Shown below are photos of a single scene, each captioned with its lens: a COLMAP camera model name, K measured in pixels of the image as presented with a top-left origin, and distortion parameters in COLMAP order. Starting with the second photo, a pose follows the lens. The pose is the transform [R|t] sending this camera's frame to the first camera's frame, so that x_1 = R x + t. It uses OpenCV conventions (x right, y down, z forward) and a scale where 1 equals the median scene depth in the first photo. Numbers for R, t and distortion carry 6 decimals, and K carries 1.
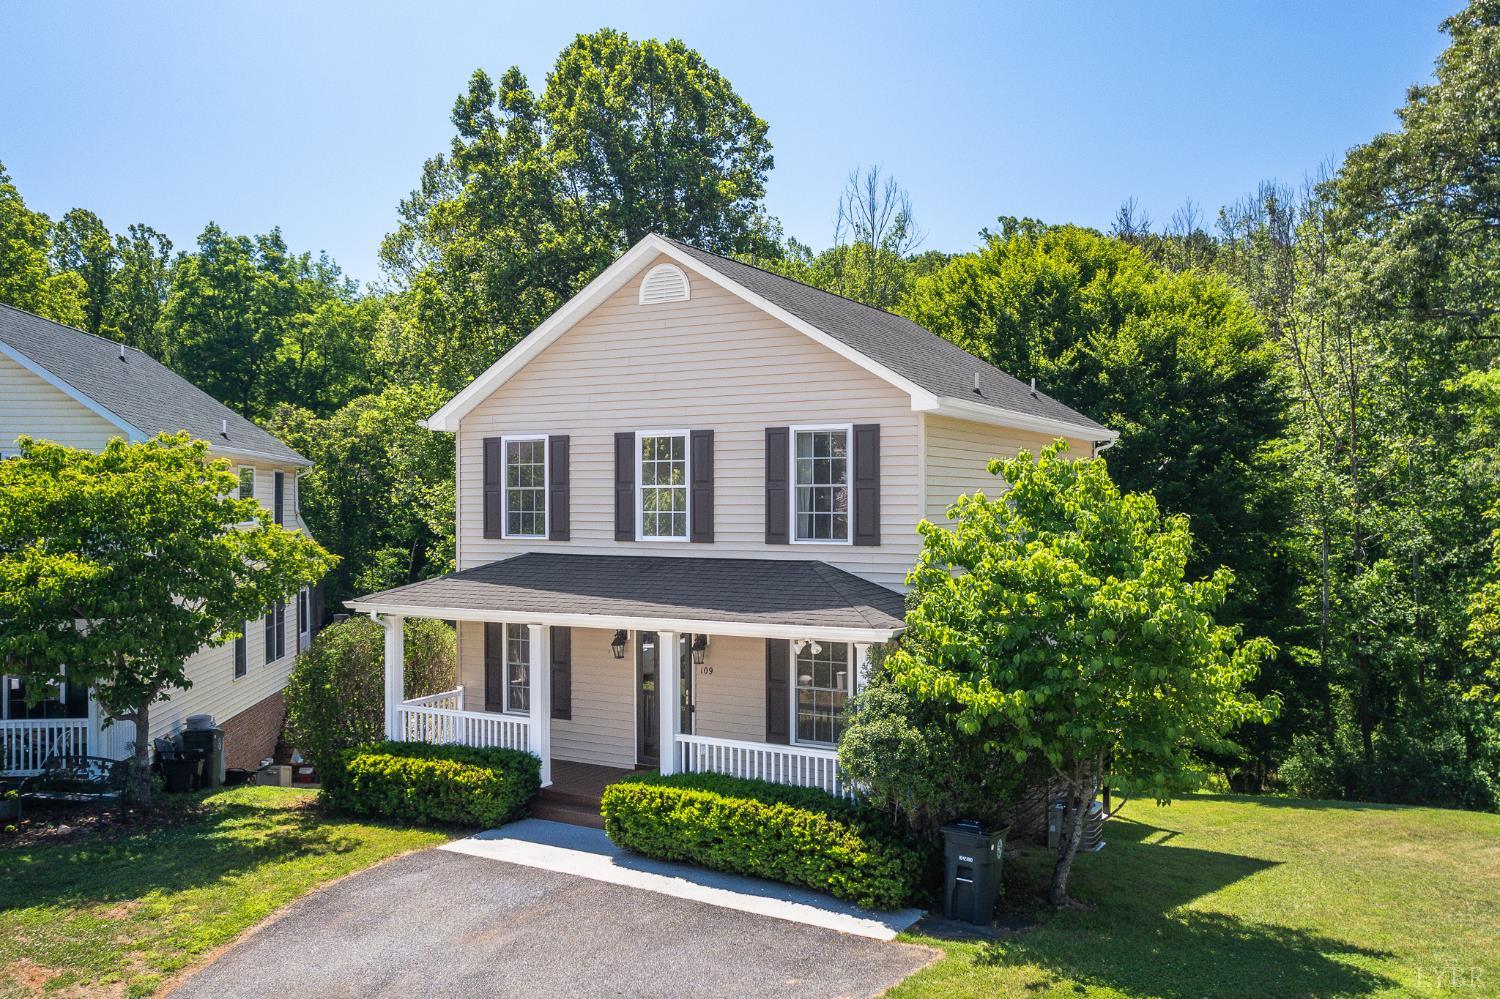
lens RADIAL K [[1222.9, 0, 750.0], [0, 1222.9, 499.5], [0, 0, 1]] dist [-0.050801, 0.000525]
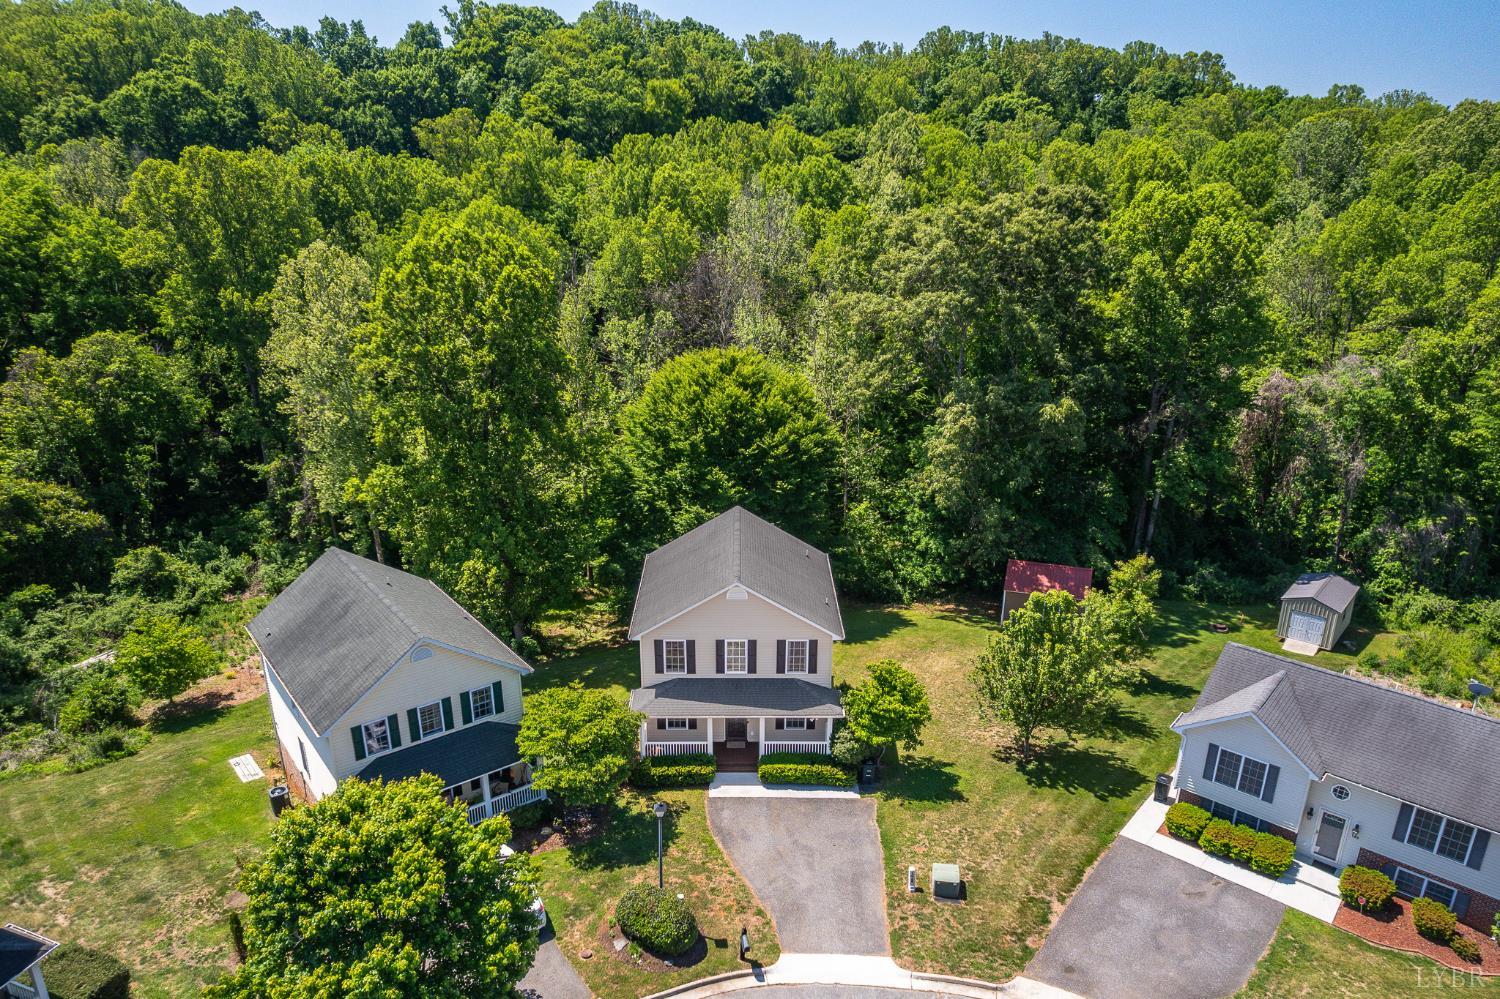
lens RADIAL K [[1049.1, 0, 750.0], [0, 1049.1, 499.5], [0, 0, 1]] dist [-0.081393, 0.093994]
pose [[0.862493, -0.161305, 0.479674, -1.240402], [-0.010818, 0.941749, 0.336143, -1.263761], [-0.505954, -0.295110, 0.810506, -0.972579]]
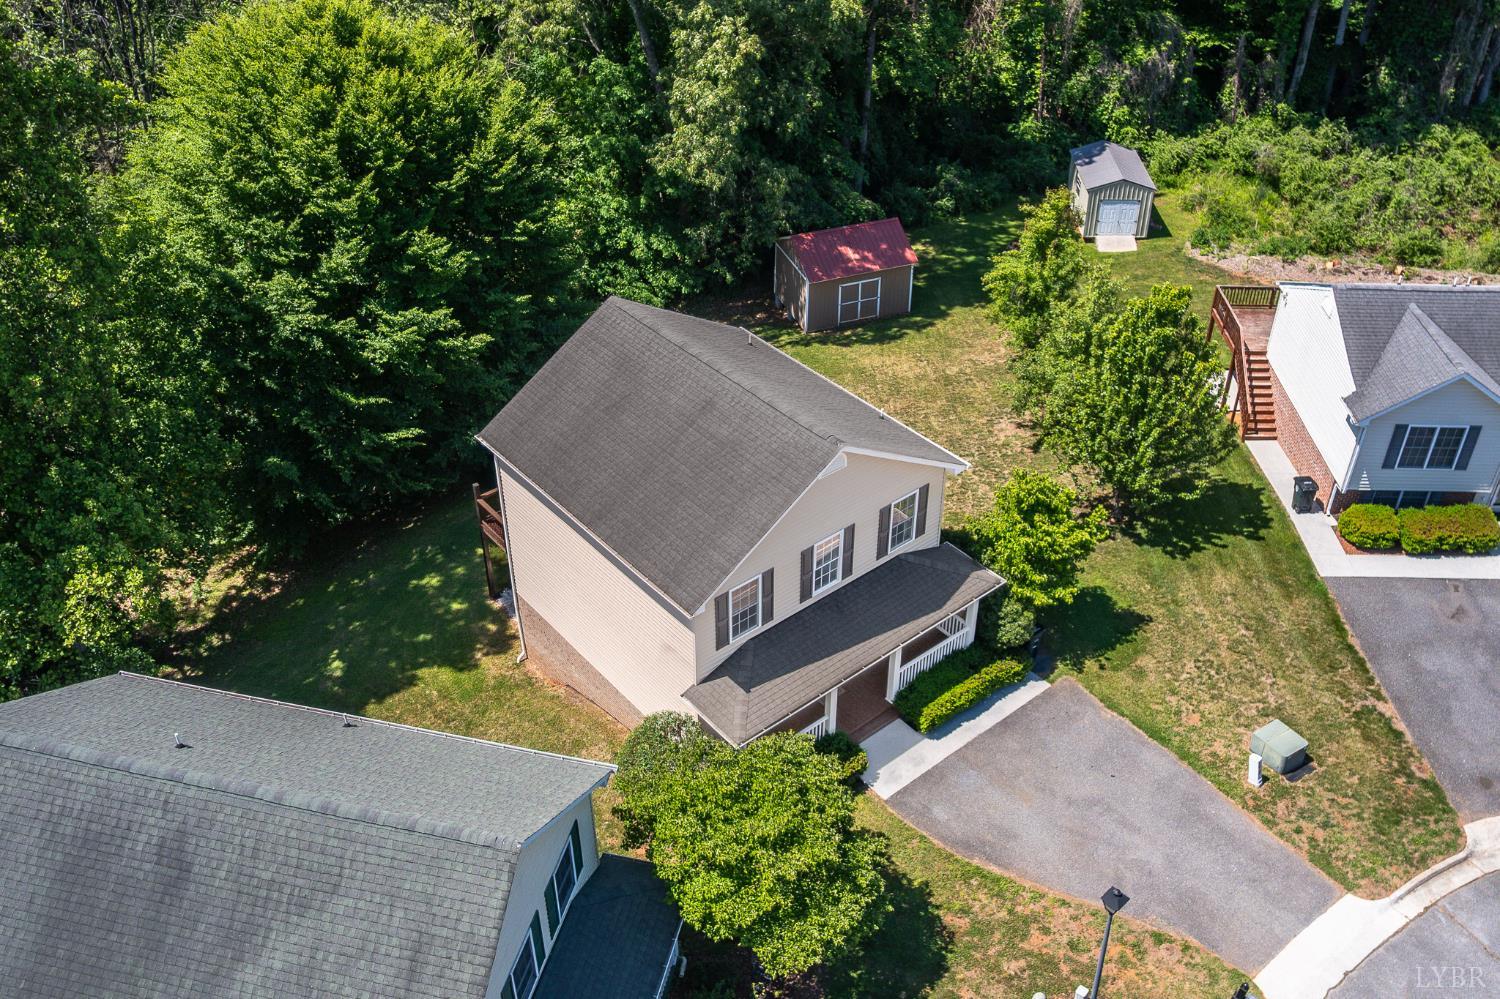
lens RADIAL K [[1349.5, 0, 746.3], [0, 1349.5, 437.8], [0, 0, 1]] dist [-0.058282, 0.007919]
pose [[0.346920, -0.524352, 0.777626, -1.523453], [-0.010137, 0.826974, 0.562149, -1.243977], [-0.937840, -0.202903, 0.281578, 0.657303]]
